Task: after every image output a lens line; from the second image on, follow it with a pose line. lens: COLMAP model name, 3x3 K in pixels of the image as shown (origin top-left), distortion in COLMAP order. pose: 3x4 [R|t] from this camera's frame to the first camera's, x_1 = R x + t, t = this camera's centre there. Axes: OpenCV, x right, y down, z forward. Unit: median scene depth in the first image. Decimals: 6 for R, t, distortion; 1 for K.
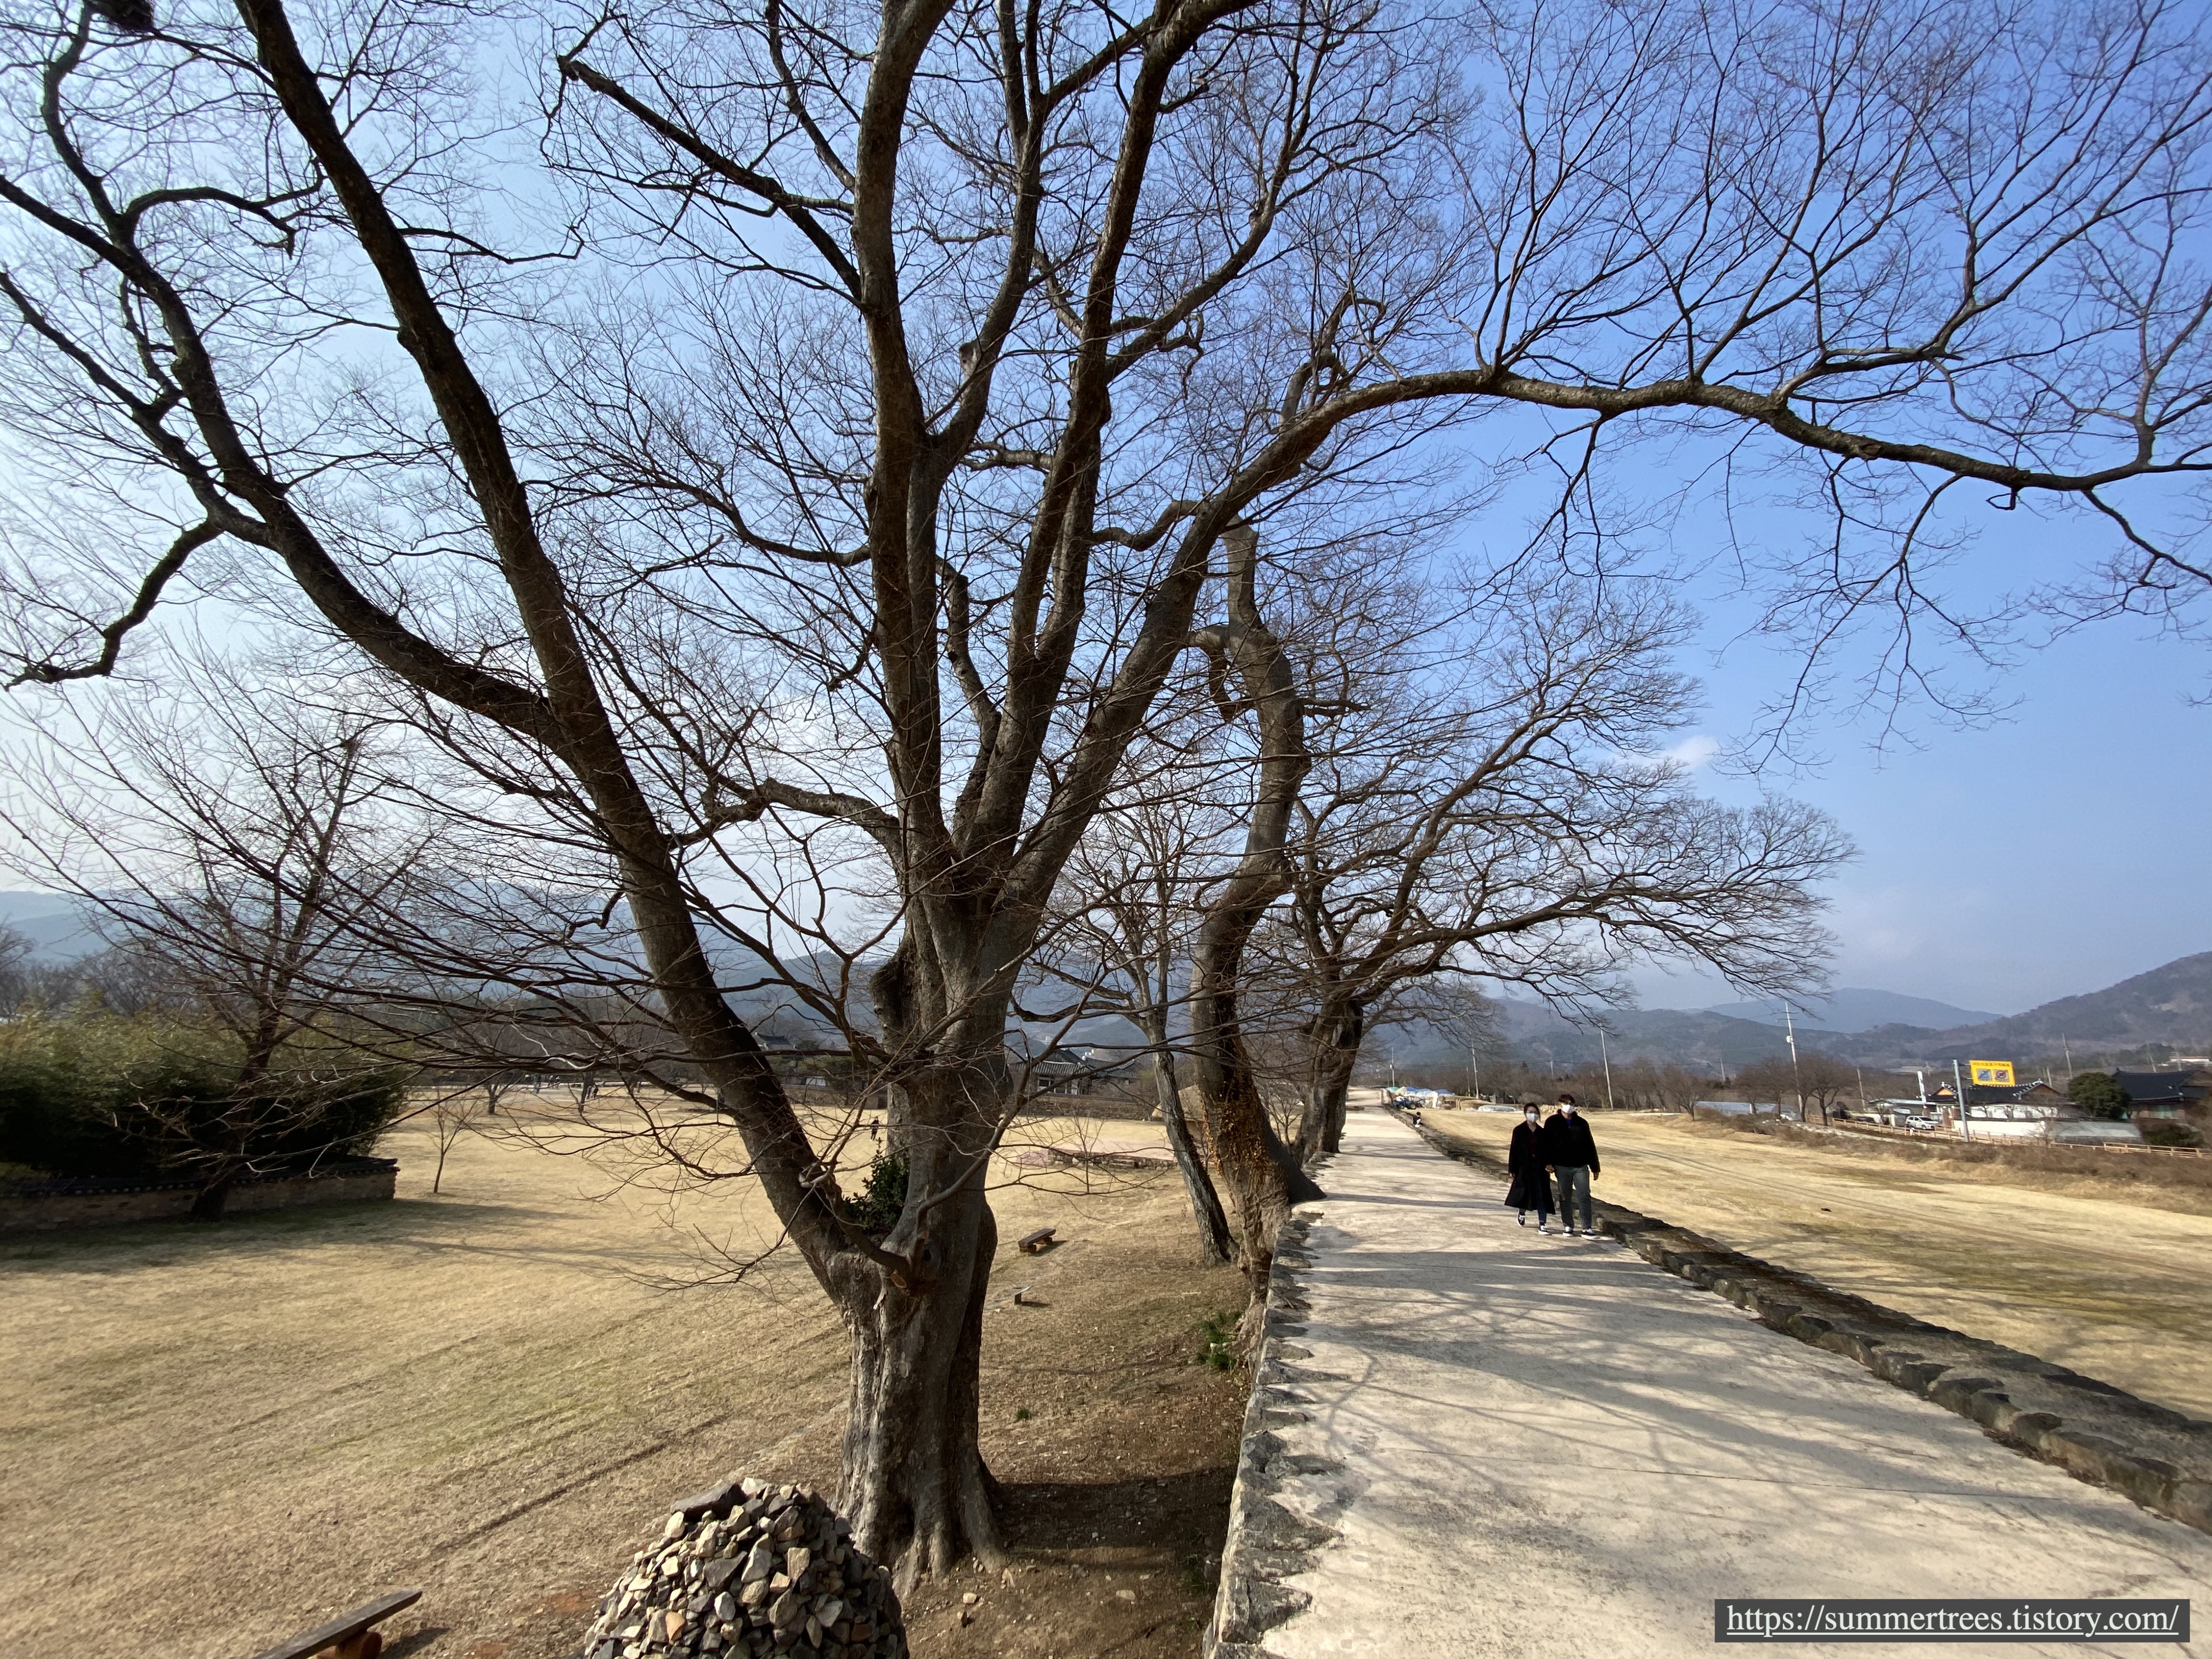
lens RADIAL K [[885.4, 0, 1106.4], [0, 885.4, 836.0], [0, 0, 1]] dist [0.043727, -0.027616]
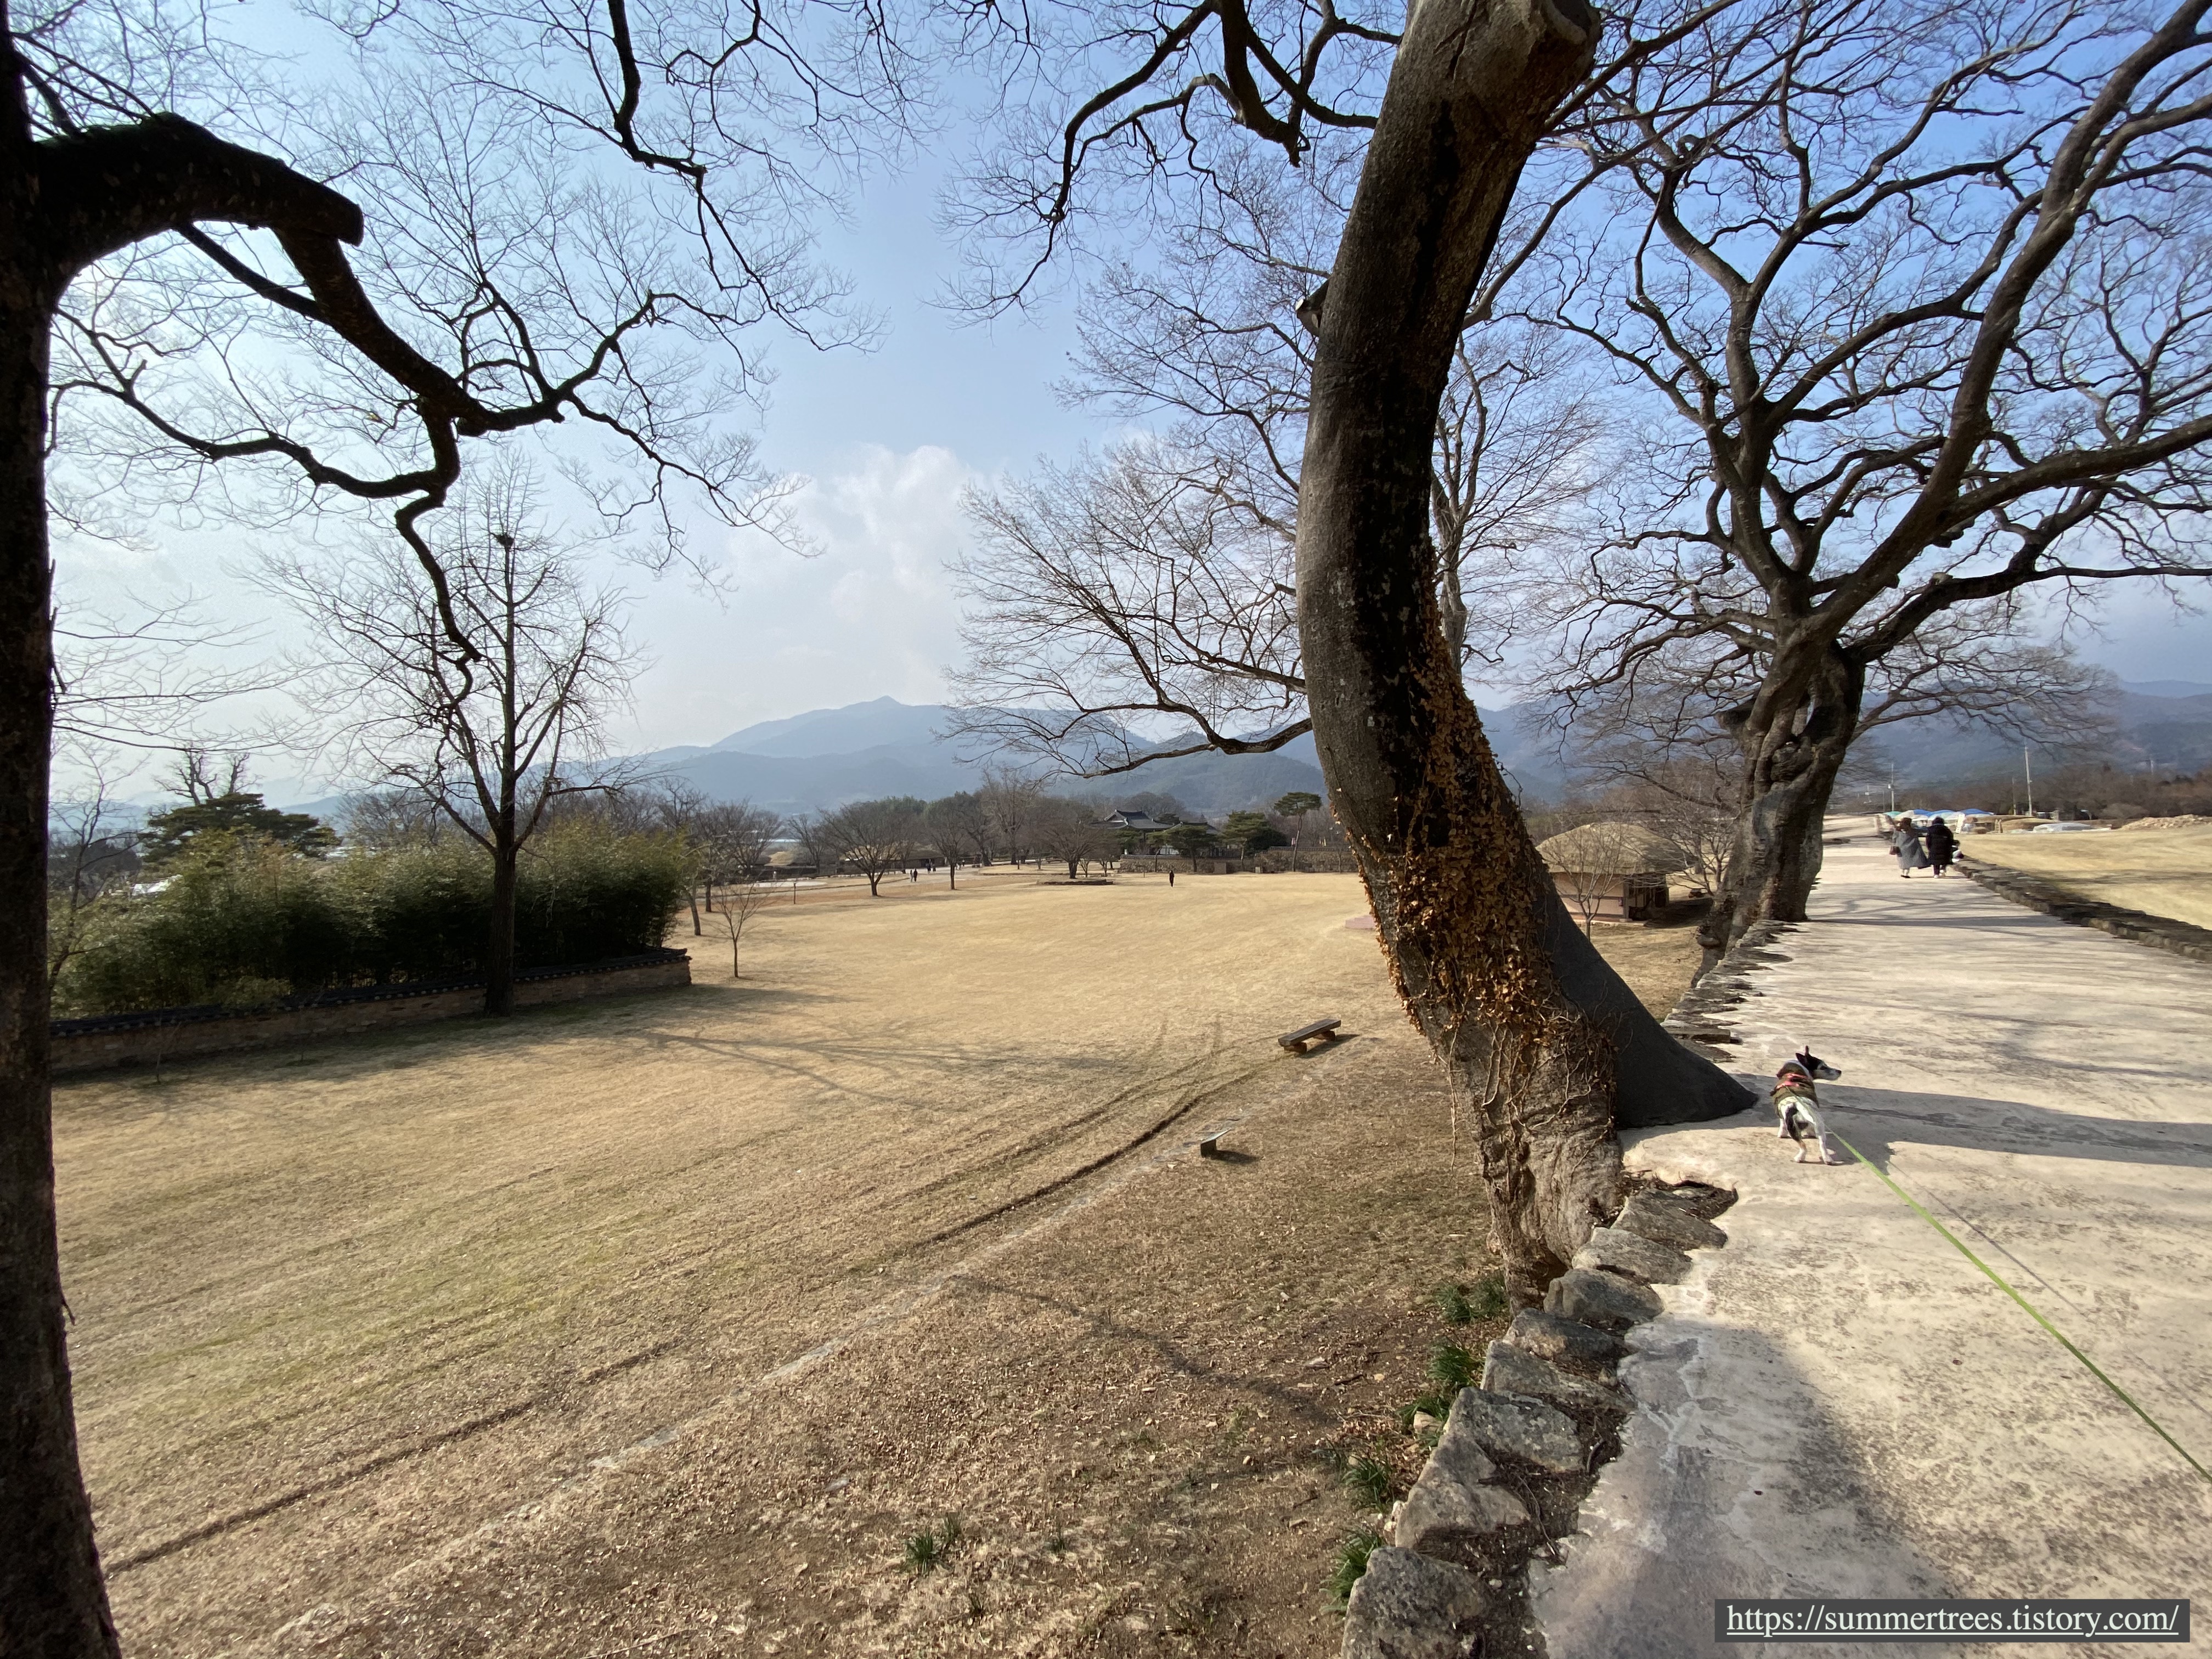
lens RADIAL K [[885.4, 0, 1106.4], [0, 885.4, 836.0], [0, 0, 1]] dist [0.043727, -0.027616]
pose [[0.912204, -0.071658, -0.403421, 0.083312], [0.172019, 0.960592, 0.218340, 0.097499], [0.371877, -0.268566, 0.888583, 0.317808]]
